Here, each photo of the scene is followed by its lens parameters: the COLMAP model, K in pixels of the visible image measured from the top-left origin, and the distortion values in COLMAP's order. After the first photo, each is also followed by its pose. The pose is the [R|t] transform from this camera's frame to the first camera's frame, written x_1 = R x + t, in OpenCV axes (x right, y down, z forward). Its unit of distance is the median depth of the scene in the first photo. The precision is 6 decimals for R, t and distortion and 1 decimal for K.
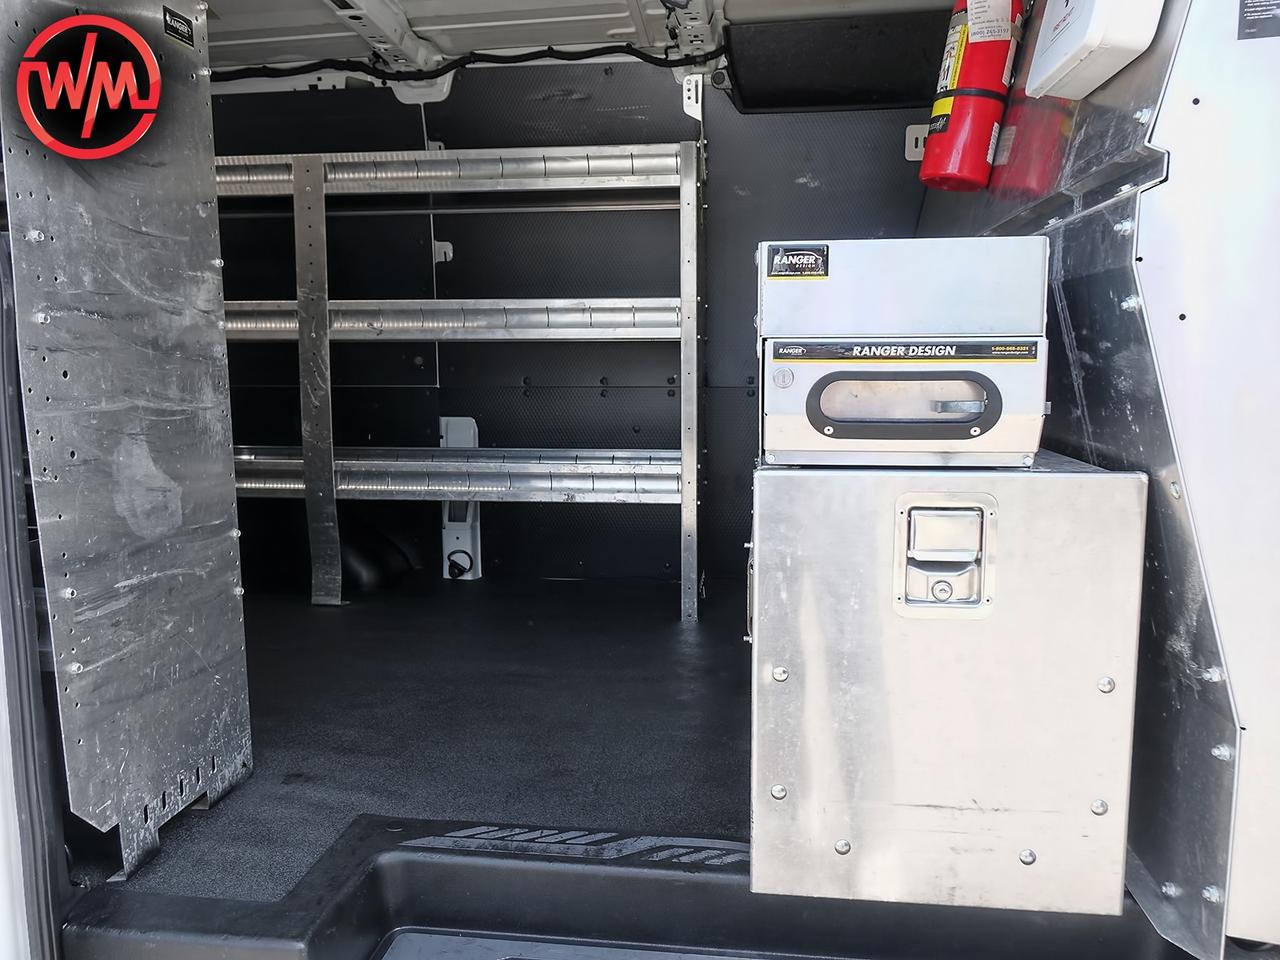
lens RADIAL K [[969.8, 0, 640.0], [0, 969.8, 480.0], [0, 0, 1]] dist [-0.001306, 0.005348]
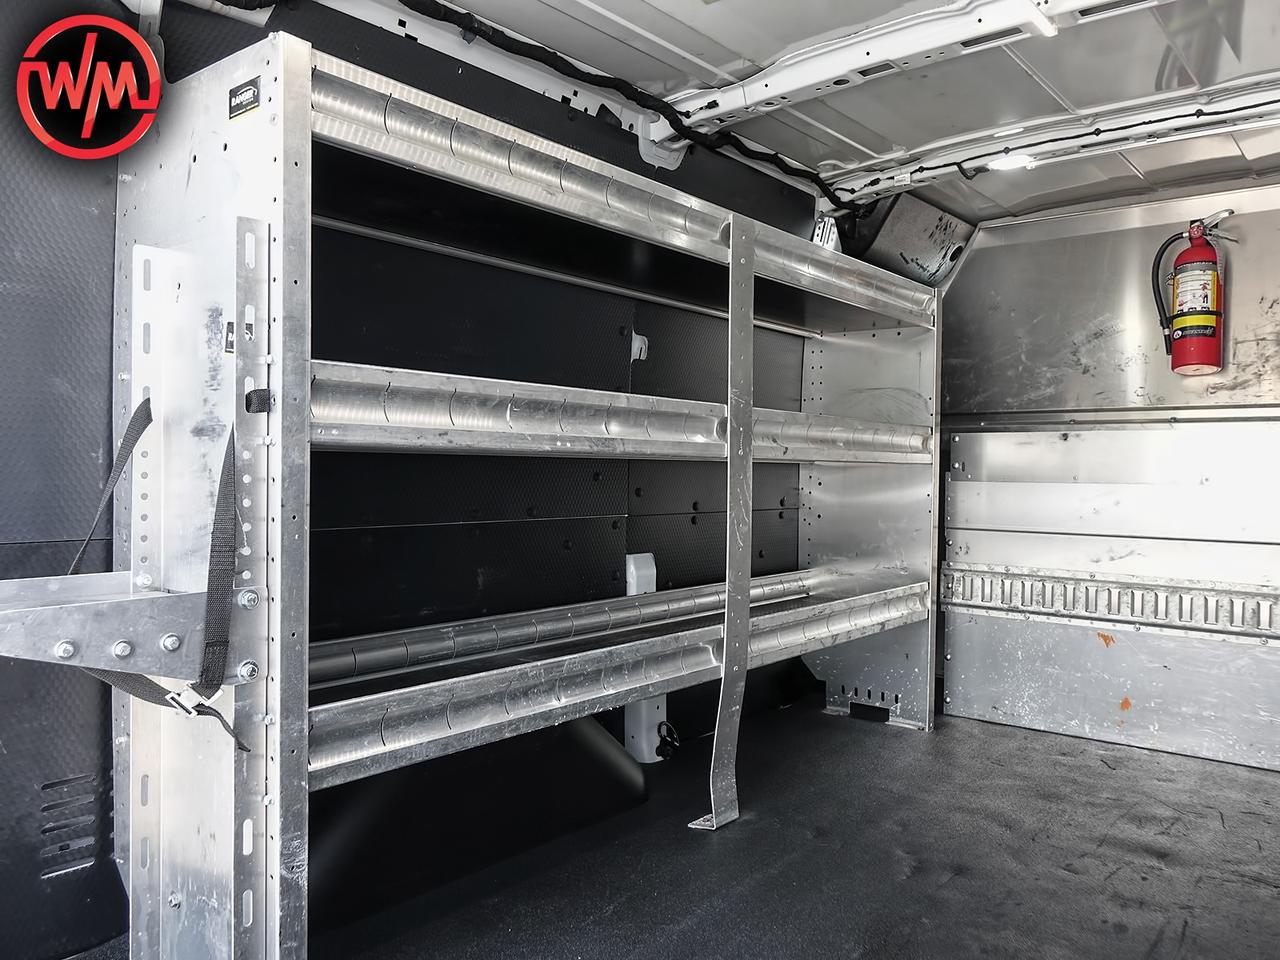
lens RADIAL K [[969.8, 0, 640.0], [0, 969.8, 480.0], [0, 0, 1]] dist [-0.001306, 0.005348]
pose [[0.531328, 0.000868, 0.847166, -0.905016], [0.097779, 0.993254, -0.062343, -0.081984], [-0.841504, 0.115959, 0.527659, 0.614823]]
